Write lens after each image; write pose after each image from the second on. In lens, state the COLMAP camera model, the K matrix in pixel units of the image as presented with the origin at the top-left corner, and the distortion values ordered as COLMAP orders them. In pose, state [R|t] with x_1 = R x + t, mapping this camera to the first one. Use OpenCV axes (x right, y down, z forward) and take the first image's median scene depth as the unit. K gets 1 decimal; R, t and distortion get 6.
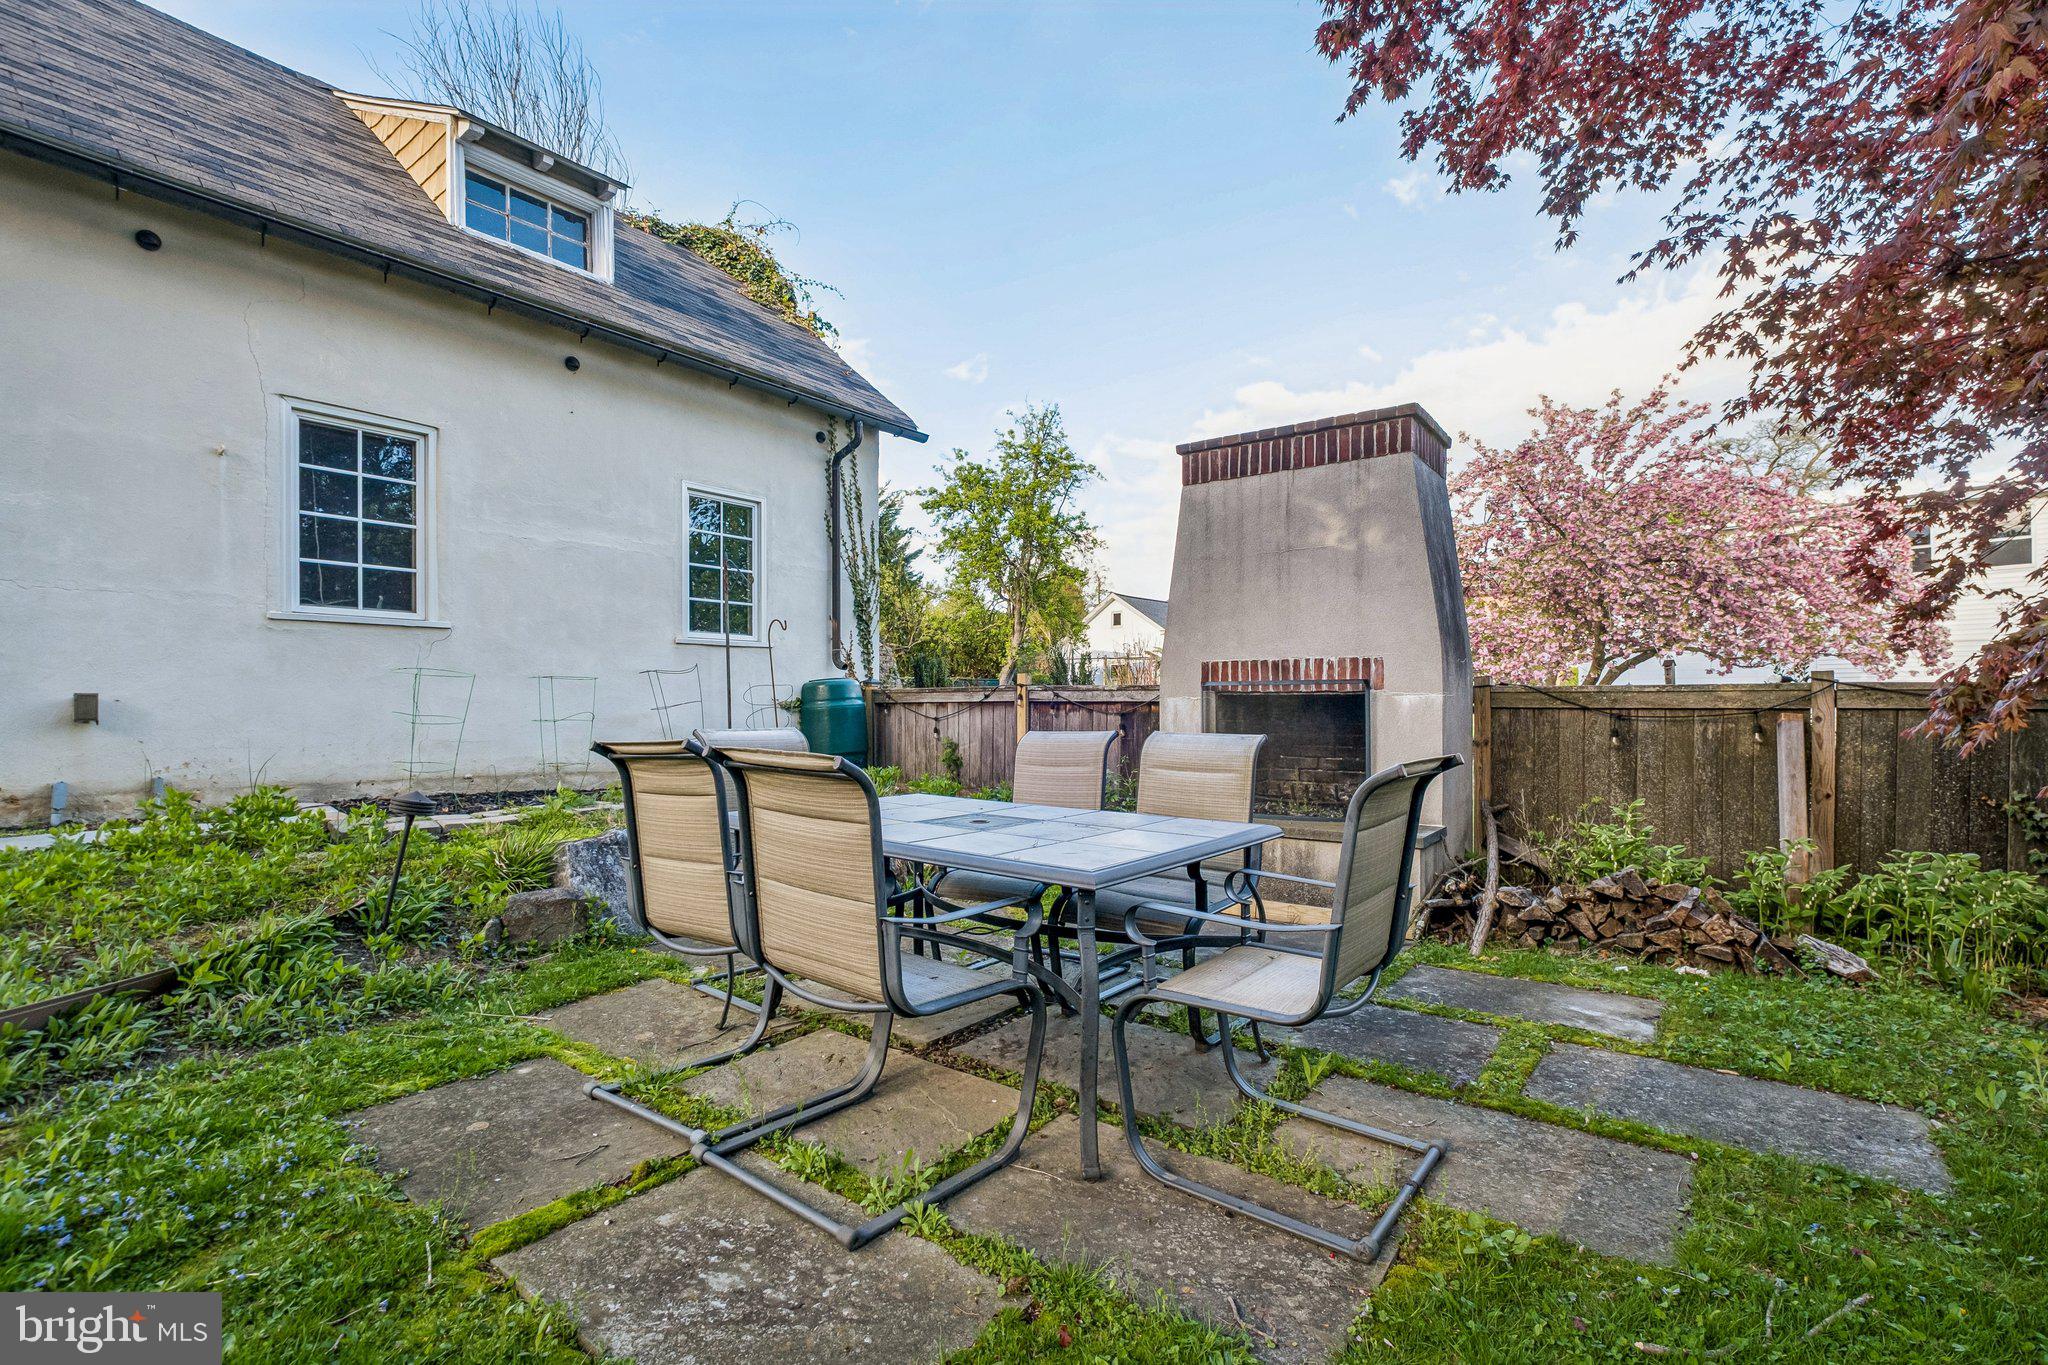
lens RADIAL K [[921.4, 0, 1025.8], [0, 921.4, 688.0], [0, 0, 1]] dist [-0.001647, -0.000915]
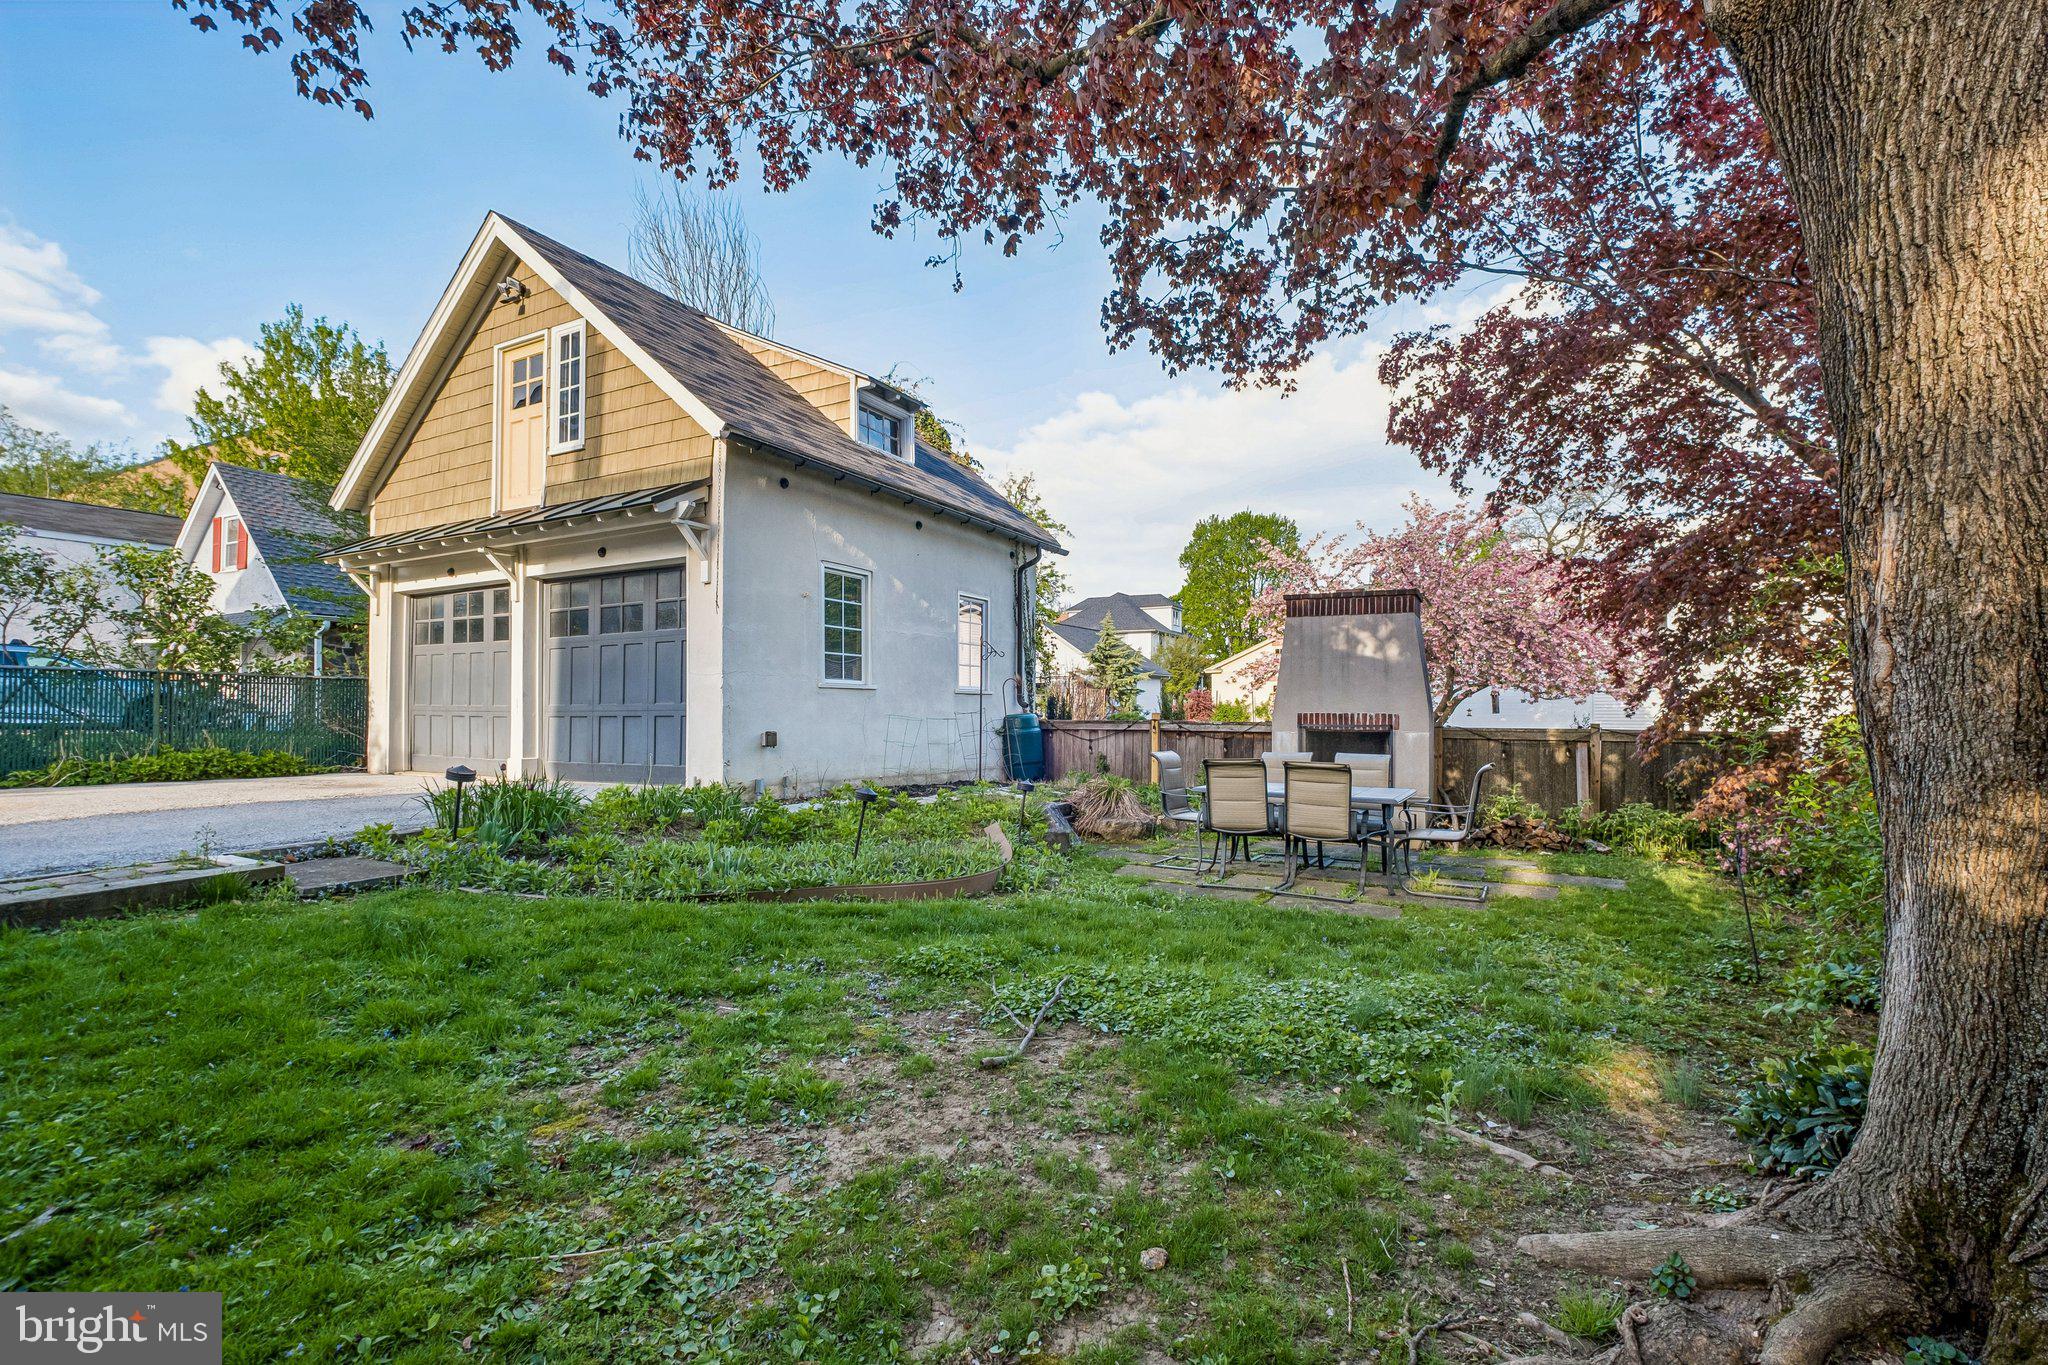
lens RADIAL K [[921.4, 0, 1021.6], [0, 921.4, 691.3], [0, 0, 1]] dist [-0.001647, -0.000915]
pose [[0.987973, 0.010181, 0.154288, -0.613677], [-0.009386, 0.999939, -0.005879, -0.052623], [-0.154339, 0.004360, 0.988008, -0.712247]]
